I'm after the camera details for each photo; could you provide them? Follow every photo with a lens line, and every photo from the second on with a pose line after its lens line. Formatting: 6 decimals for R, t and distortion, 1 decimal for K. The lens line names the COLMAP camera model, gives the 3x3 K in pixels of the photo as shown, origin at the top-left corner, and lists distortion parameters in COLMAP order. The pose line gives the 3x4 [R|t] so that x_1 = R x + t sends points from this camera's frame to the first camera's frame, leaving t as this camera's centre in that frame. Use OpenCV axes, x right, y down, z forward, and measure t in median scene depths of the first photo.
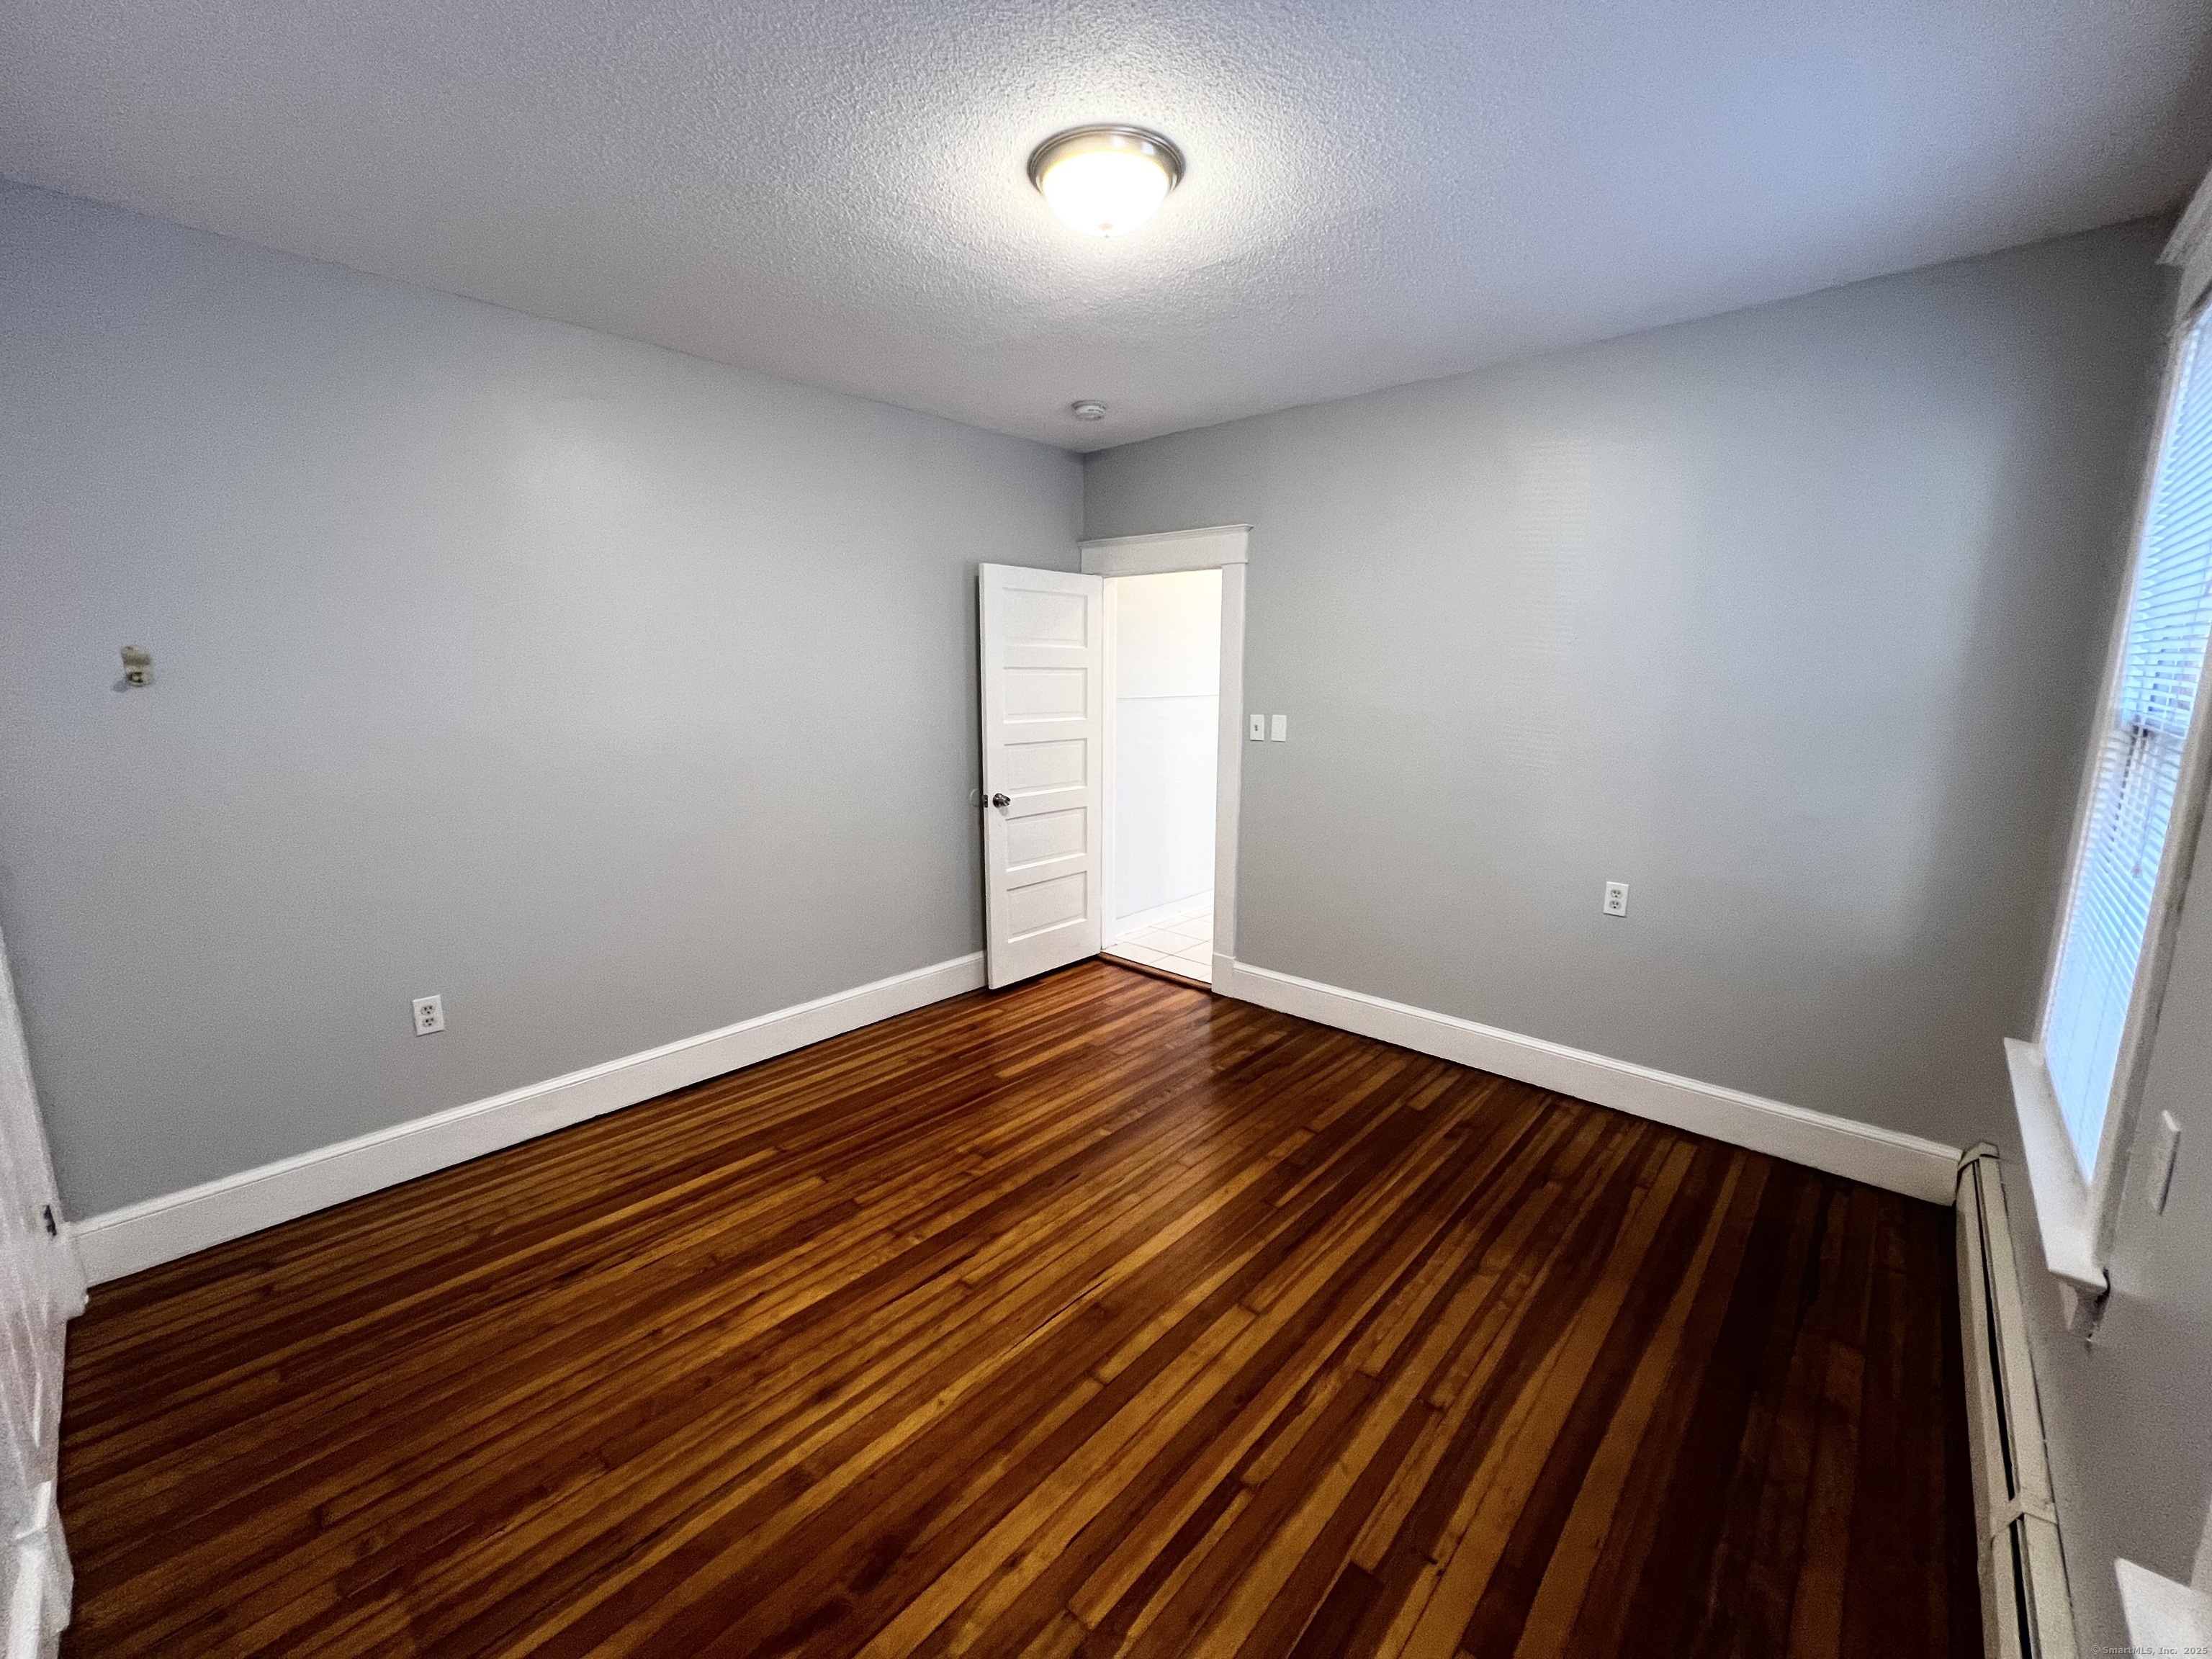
lens RADIAL K [[896.1, 0, 1106.1], [0, 896.1, 831.0], [0, 0, 1]] dist [0.000446, 0.000003]
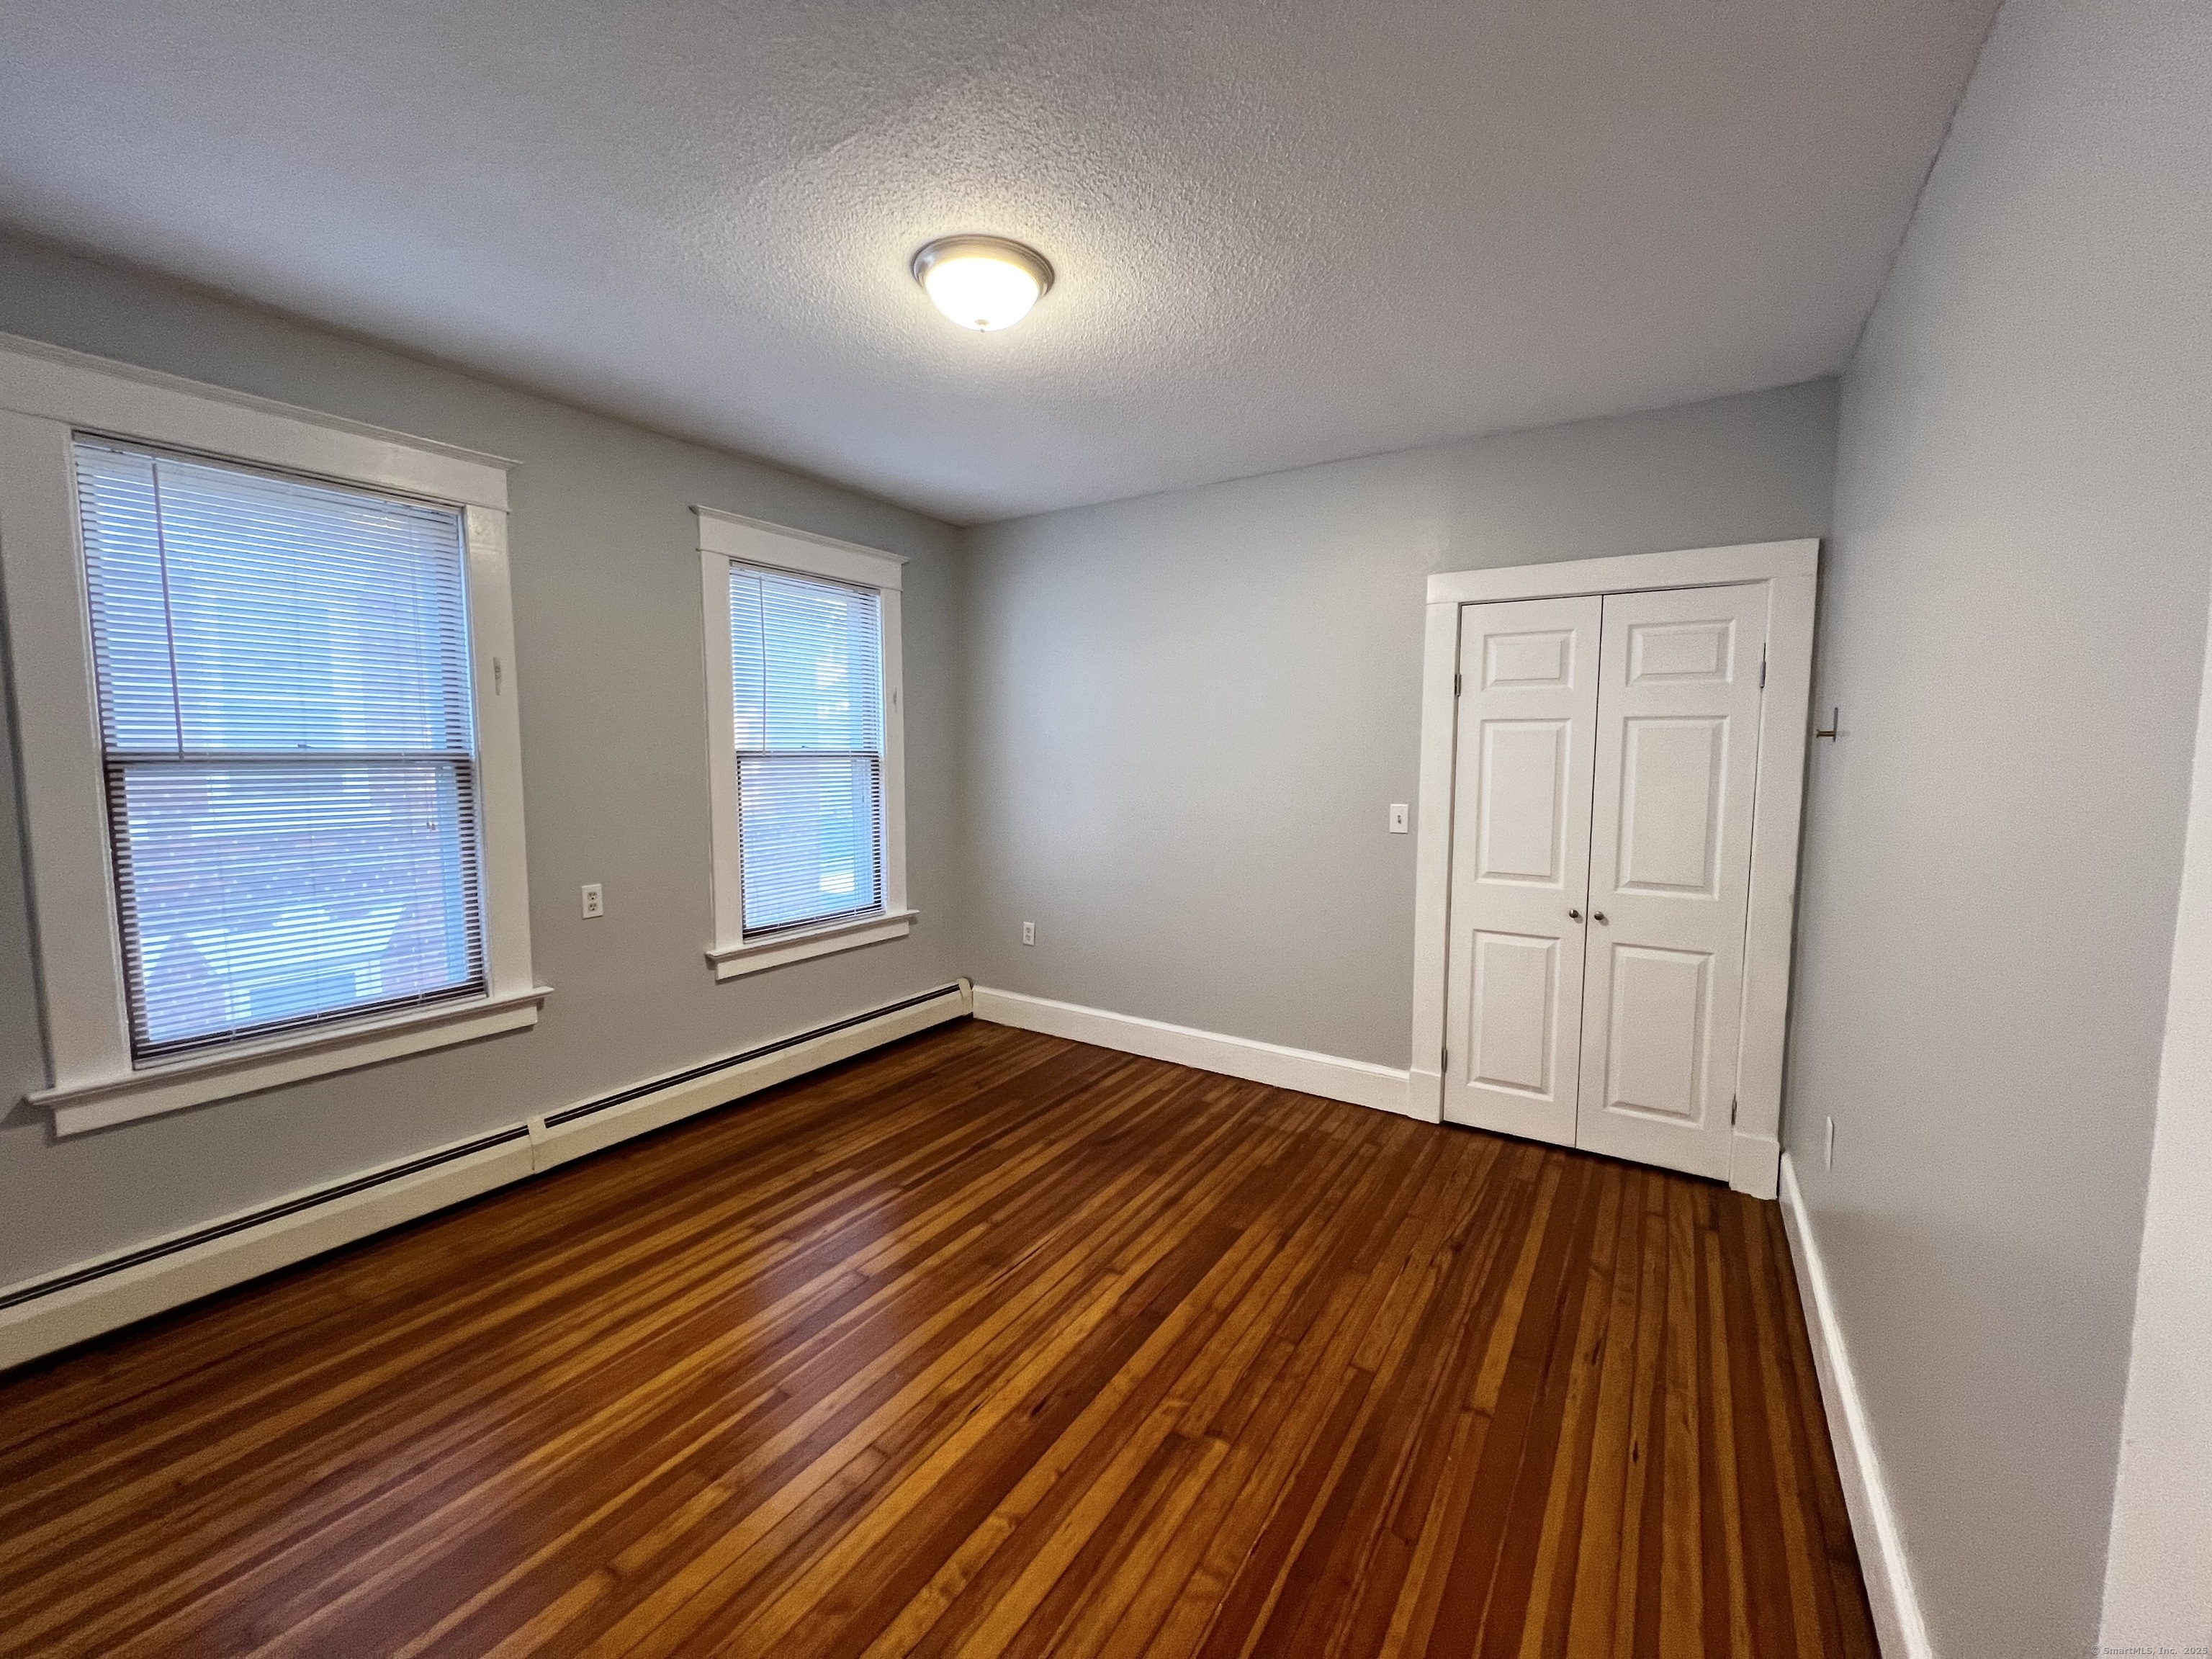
lens RADIAL K [[896.1, 0, 1104.3], [0, 896.1, 825.9], [0, 0, 1]] dist [0.000446, 0.000003]
pose [[-0.988123, 0.011057, -0.153264, 0.019835], [-0.030149, 0.964071, 0.263929, -0.309275], [0.150676, 0.265415, -0.952287, 1.849013]]
